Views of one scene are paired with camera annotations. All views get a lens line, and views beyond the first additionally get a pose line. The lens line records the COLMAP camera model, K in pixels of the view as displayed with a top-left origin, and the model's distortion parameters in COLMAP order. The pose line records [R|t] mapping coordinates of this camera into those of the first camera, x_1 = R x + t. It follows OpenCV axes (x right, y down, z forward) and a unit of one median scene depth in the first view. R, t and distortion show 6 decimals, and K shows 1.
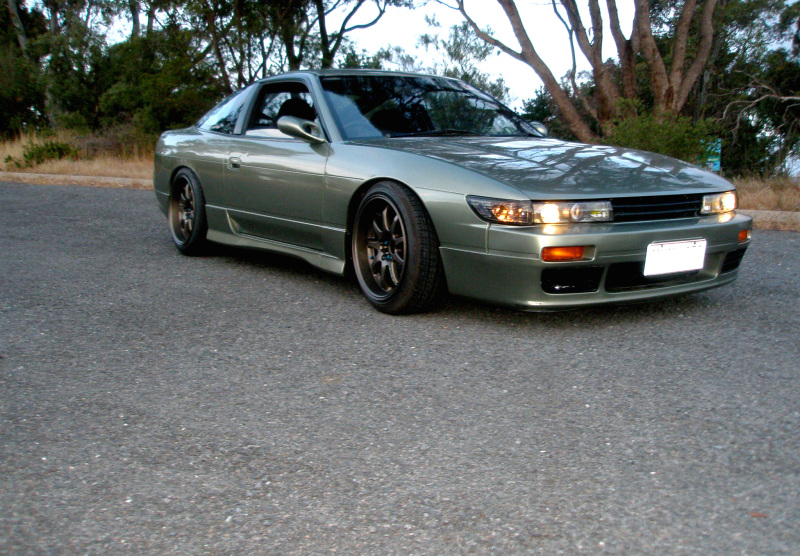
lens RADIAL K [[985.3, 0, 403.8], [0, 985.3, 275.0], [0, 0, 1]] dist [0.013912, 0.000000]
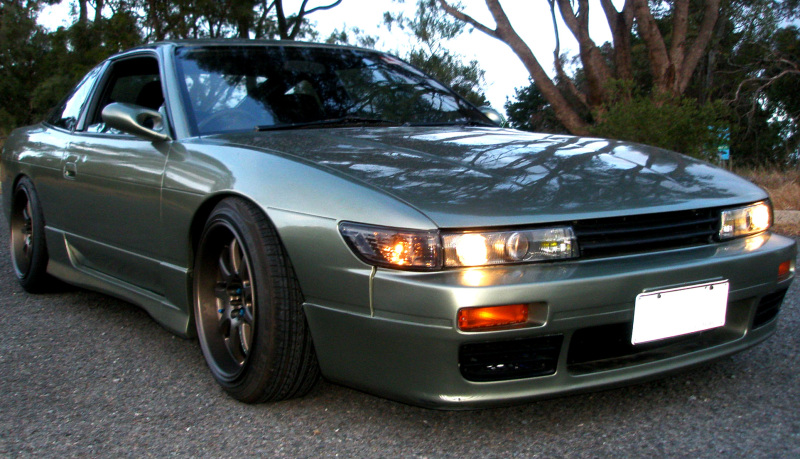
lens RADIAL K [[1011.3, 0, 398.4], [0, 1011.3, 231.3], [0, 0, 1]] dist [0.015070, 0.000000]
pose [[0.999786, -0.019852, -0.005770, 0.041685], [0.019611, 0.999039, -0.039209, -0.019586], [0.006543, 0.039088, 0.999214, 0.146611]]
